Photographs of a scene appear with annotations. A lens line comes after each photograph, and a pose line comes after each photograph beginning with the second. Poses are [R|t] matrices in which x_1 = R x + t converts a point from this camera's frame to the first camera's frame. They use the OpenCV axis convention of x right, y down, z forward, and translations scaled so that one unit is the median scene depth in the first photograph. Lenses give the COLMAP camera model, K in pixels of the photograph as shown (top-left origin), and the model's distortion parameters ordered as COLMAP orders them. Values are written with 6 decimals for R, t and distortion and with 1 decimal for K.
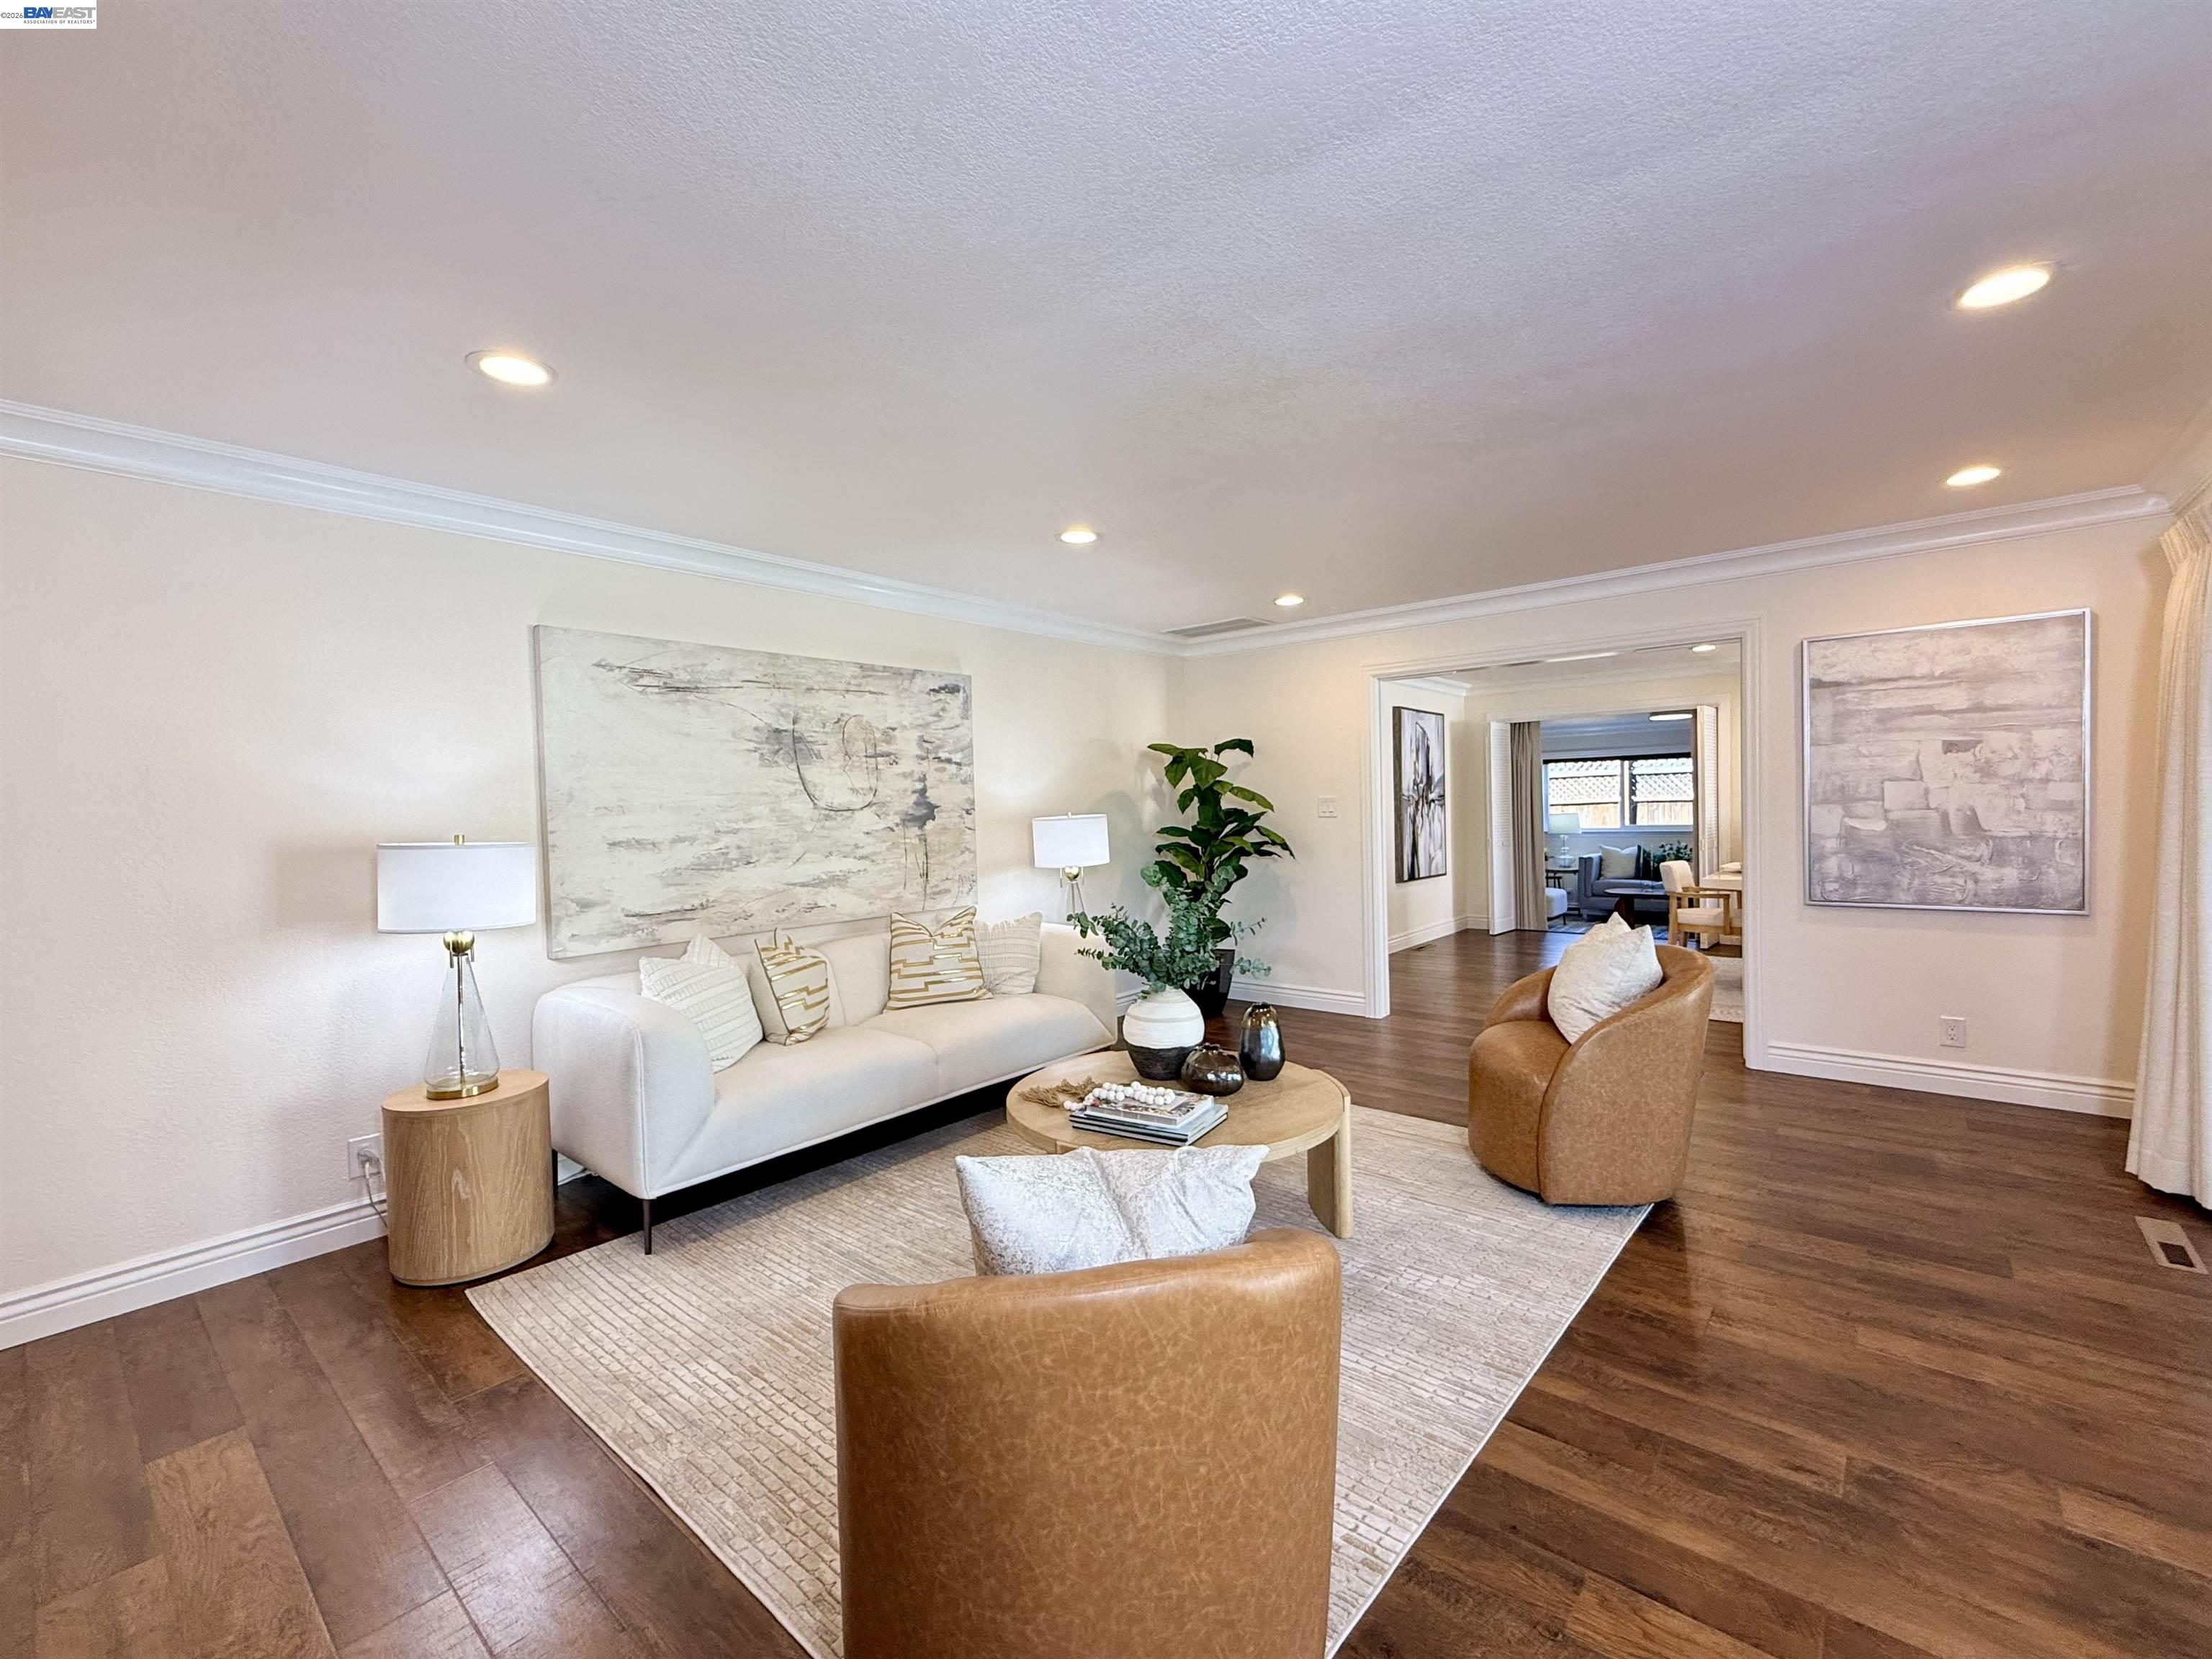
lens RADIAL K [[891.0, 0, 1100.7], [0, 891.0, 824.7], [0, 0, 1]] dist [0.001103, -0.000693]
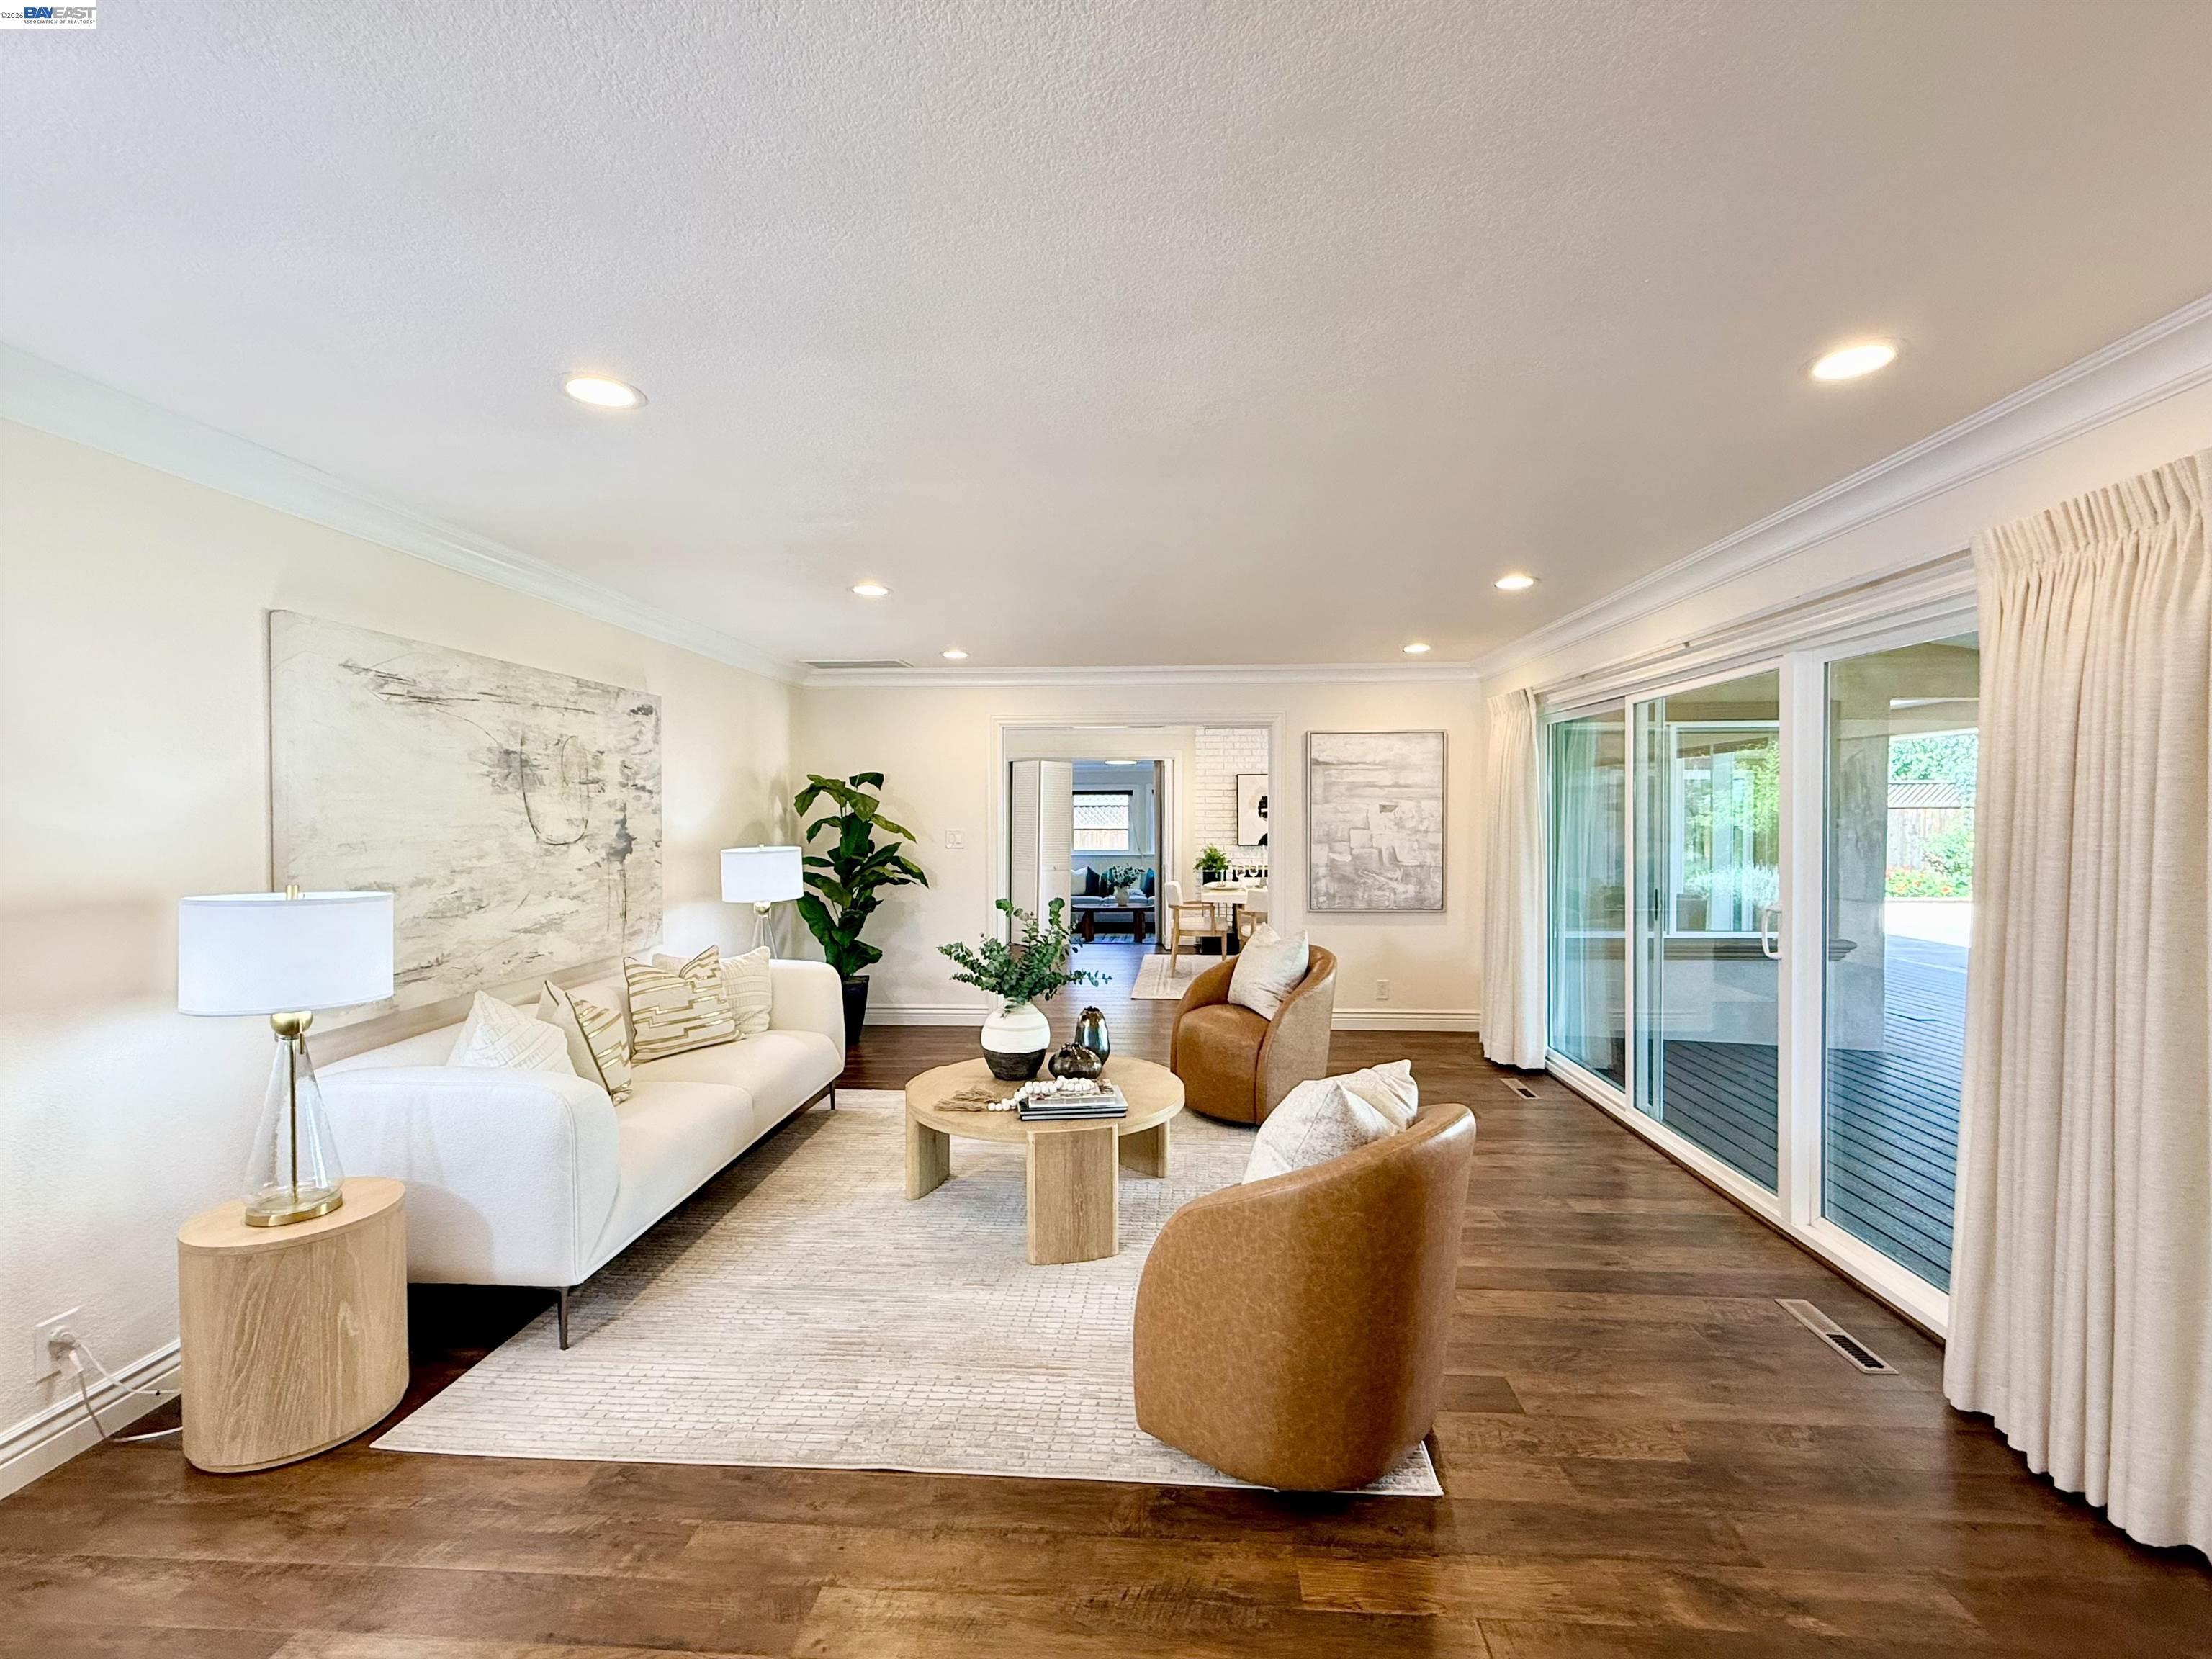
lens RADIAL K [[967.3, 0, 1026.2], [0, 967.3, 827.2], [0, 0, 1]] dist [-0.000945, 0.000020]
pose [[0.824545, 0.013464, 0.565636, -0.466410], [-0.004836, 0.999848, -0.016749, -0.019730], [-0.565775, 0.011075, 0.824485, -0.047424]]
